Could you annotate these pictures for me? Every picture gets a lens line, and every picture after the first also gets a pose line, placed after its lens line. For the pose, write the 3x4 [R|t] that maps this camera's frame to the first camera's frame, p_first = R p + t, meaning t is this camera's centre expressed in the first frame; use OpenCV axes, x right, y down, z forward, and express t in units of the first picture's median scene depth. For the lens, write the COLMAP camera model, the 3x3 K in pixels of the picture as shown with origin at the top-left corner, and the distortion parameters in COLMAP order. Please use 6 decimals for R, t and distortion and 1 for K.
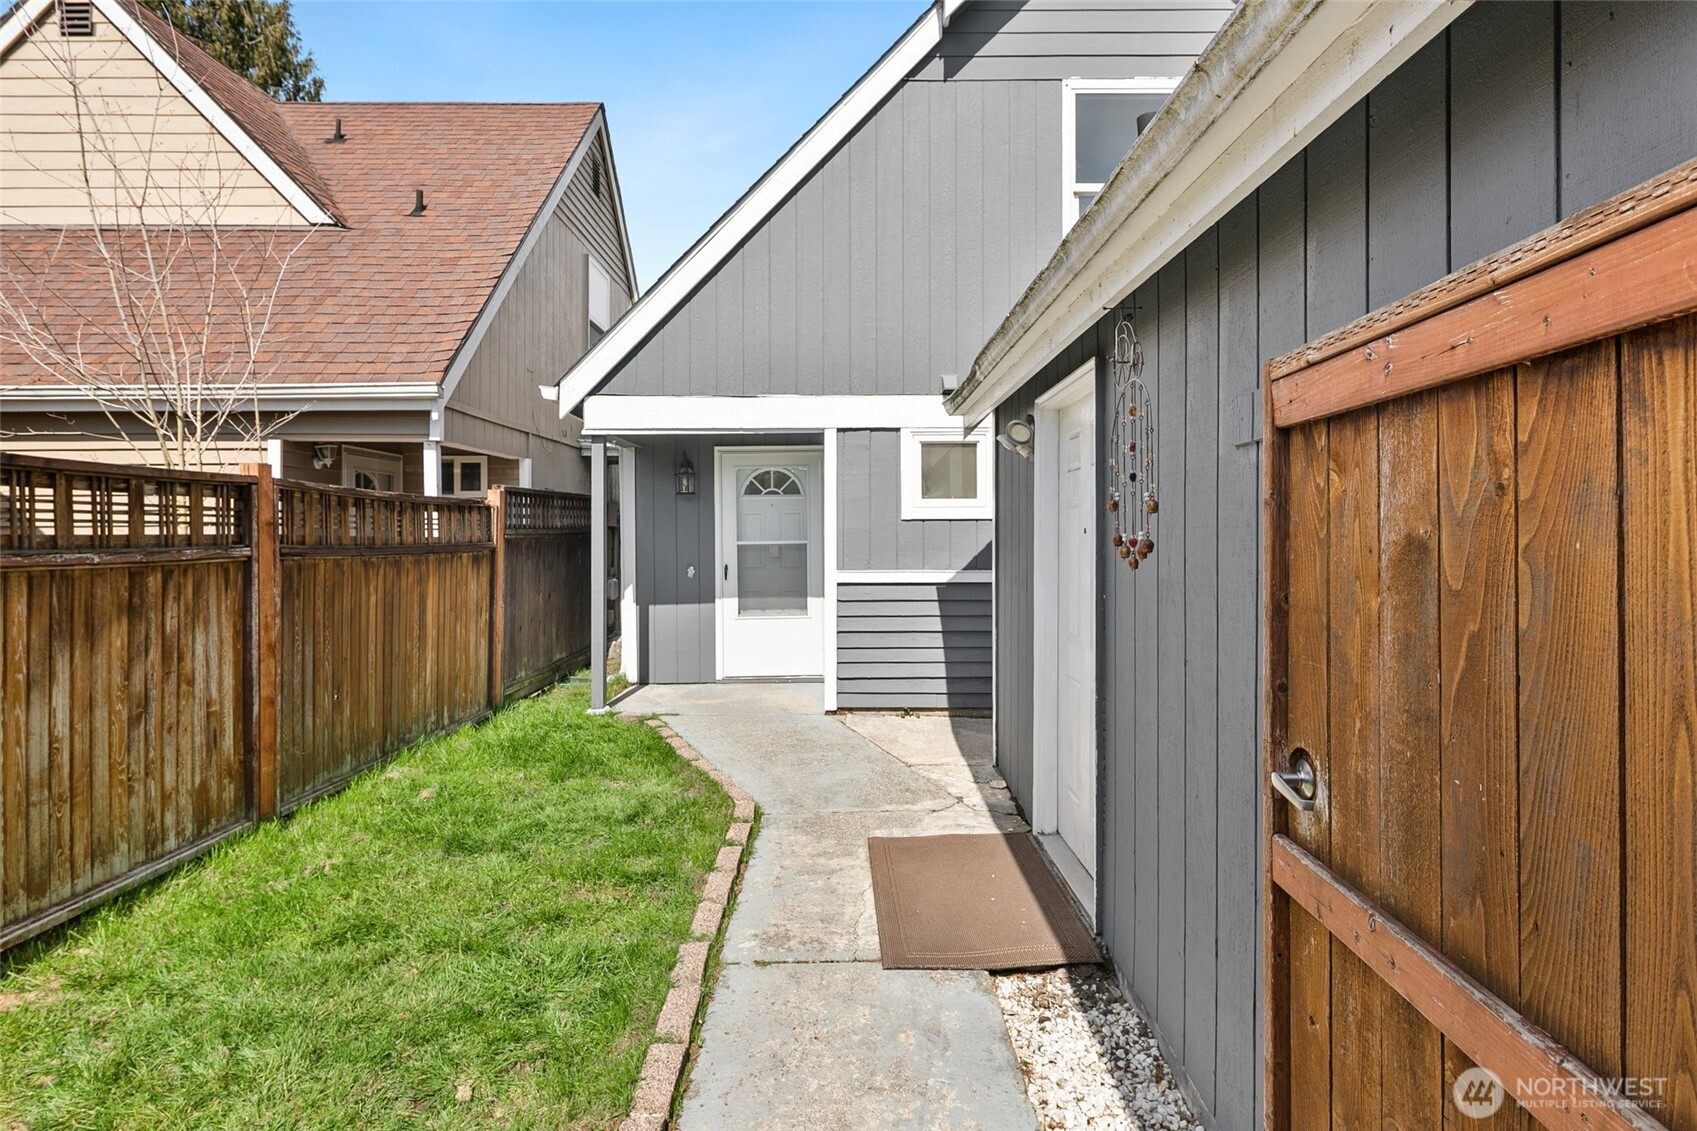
lens RADIAL K [[844.3, 0, 852.2], [0, 844.3, 531.7], [0, 0, 1]] dist [0.002263, -0.000105]
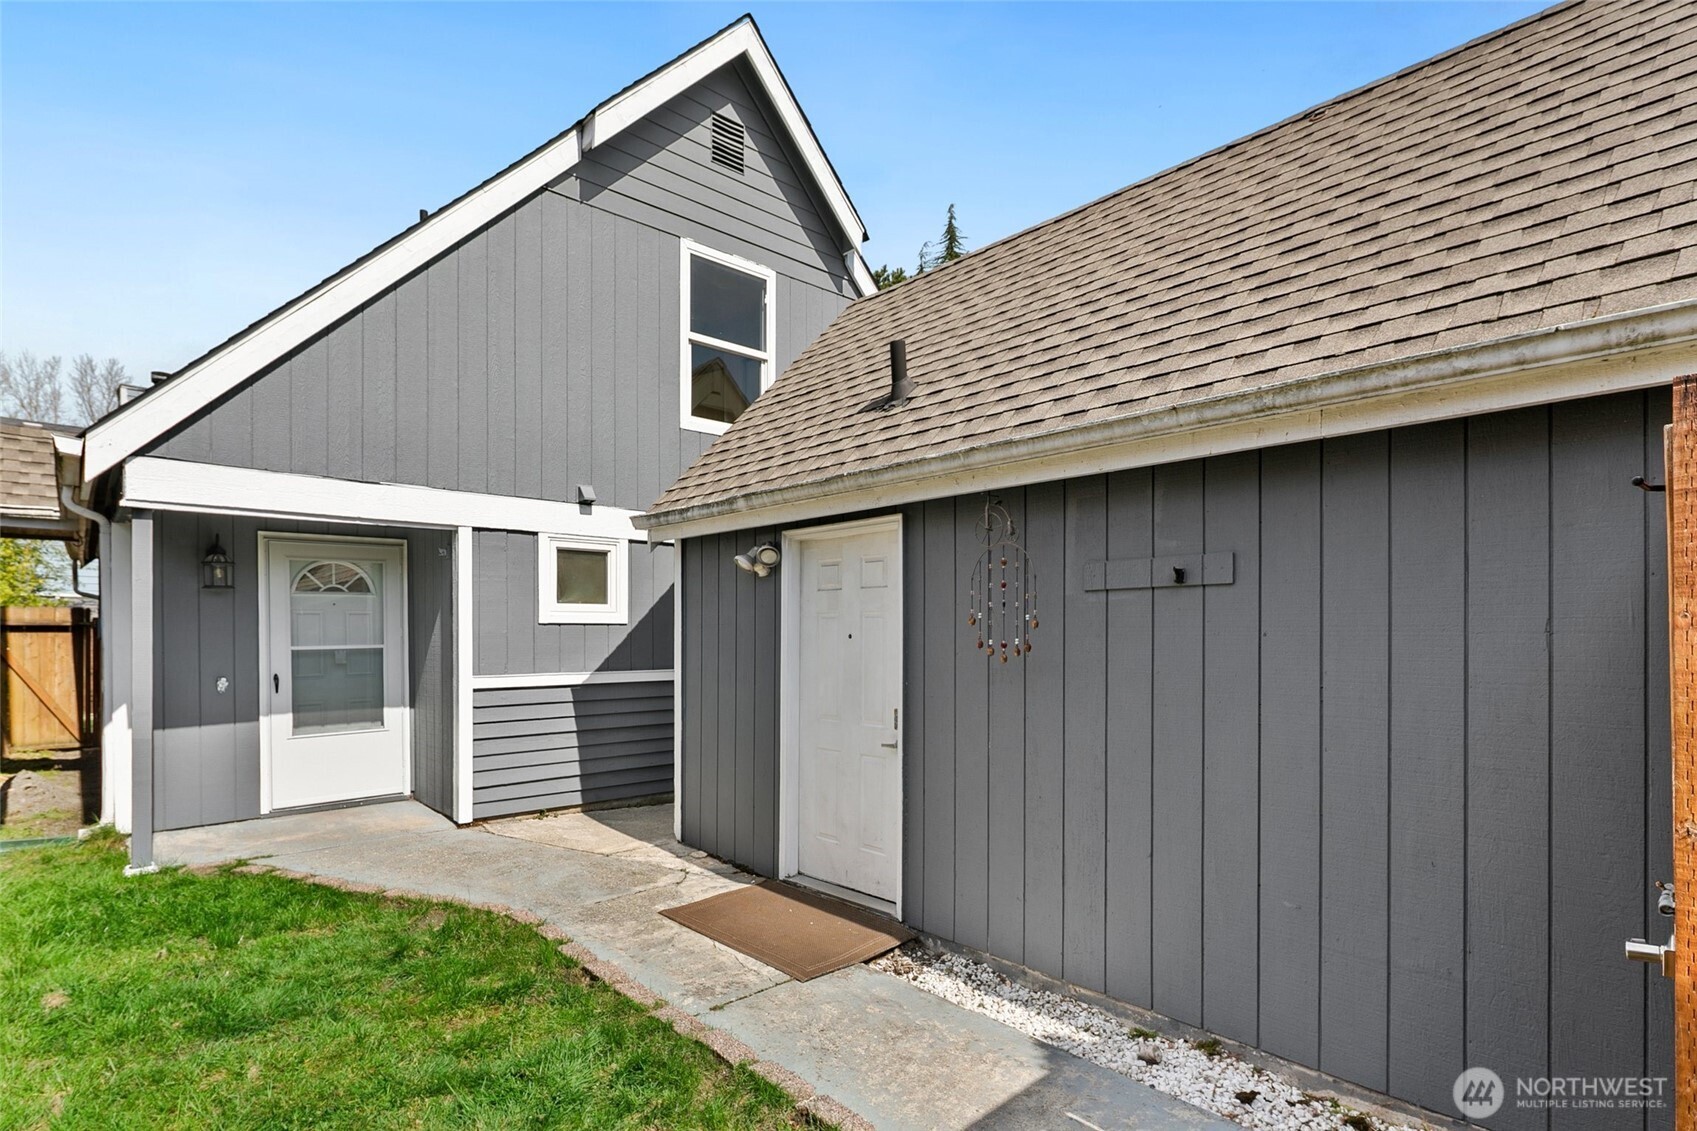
lens RADIAL K [[839.8, 0, 850.8], [0, 839.8, 636.7], [0, 0, 1]] dist [-0.000695, -0.000630]
pose [[0.740263, -0.000743, 0.672317, -0.339807], [-0.002637, 0.999988, 0.004008, -0.003378], [-0.672312, -0.004739, 0.740252, 0.008398]]
